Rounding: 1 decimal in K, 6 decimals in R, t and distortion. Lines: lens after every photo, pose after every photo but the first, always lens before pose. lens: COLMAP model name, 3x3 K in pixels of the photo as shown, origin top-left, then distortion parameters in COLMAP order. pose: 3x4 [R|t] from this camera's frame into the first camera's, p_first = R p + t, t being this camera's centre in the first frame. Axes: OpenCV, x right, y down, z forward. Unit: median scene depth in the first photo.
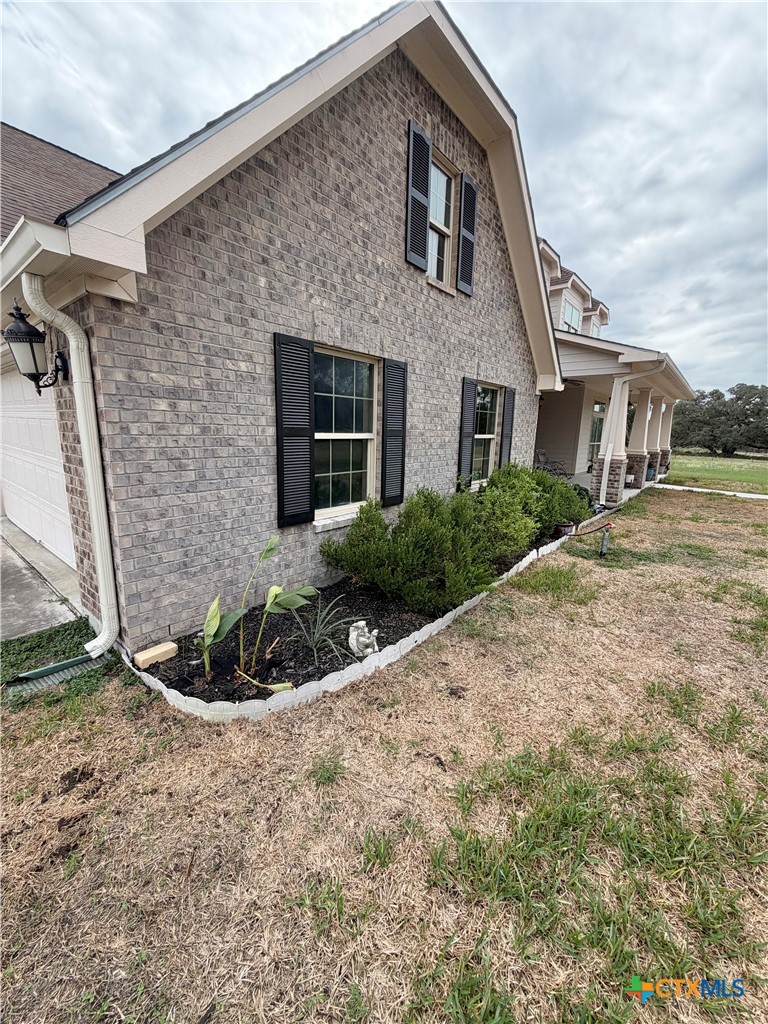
lens RADIAL K [[407.7, 0, 384.0], [0, 407.7, 512.0], [0, 0, 1]] dist [0.000904, 0.000002]
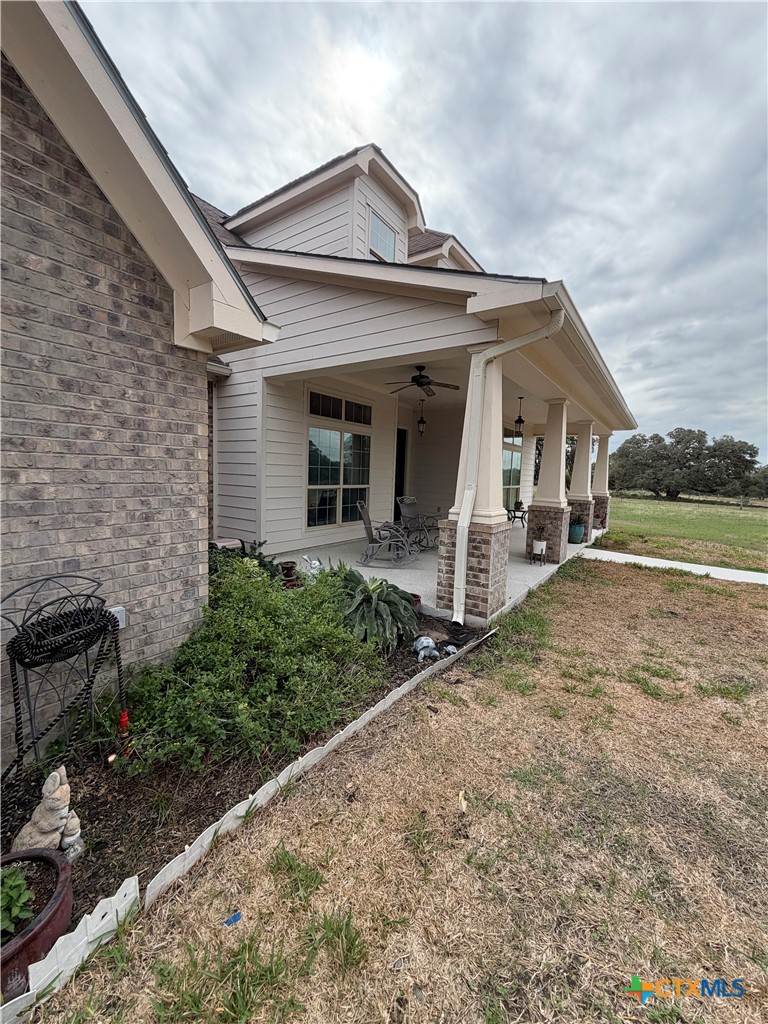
lens RADIAL K [[407.7, 0, 384.0], [0, 407.7, 512.0], [0, 0, 1]] dist [0.000904, 0.000002]
pose [[0.996380, 0.001440, 0.084999, 0.269375], [0.006895, 0.995194, -0.097684, -0.062551], [-0.084731, 0.097917, 0.991581, 0.351277]]
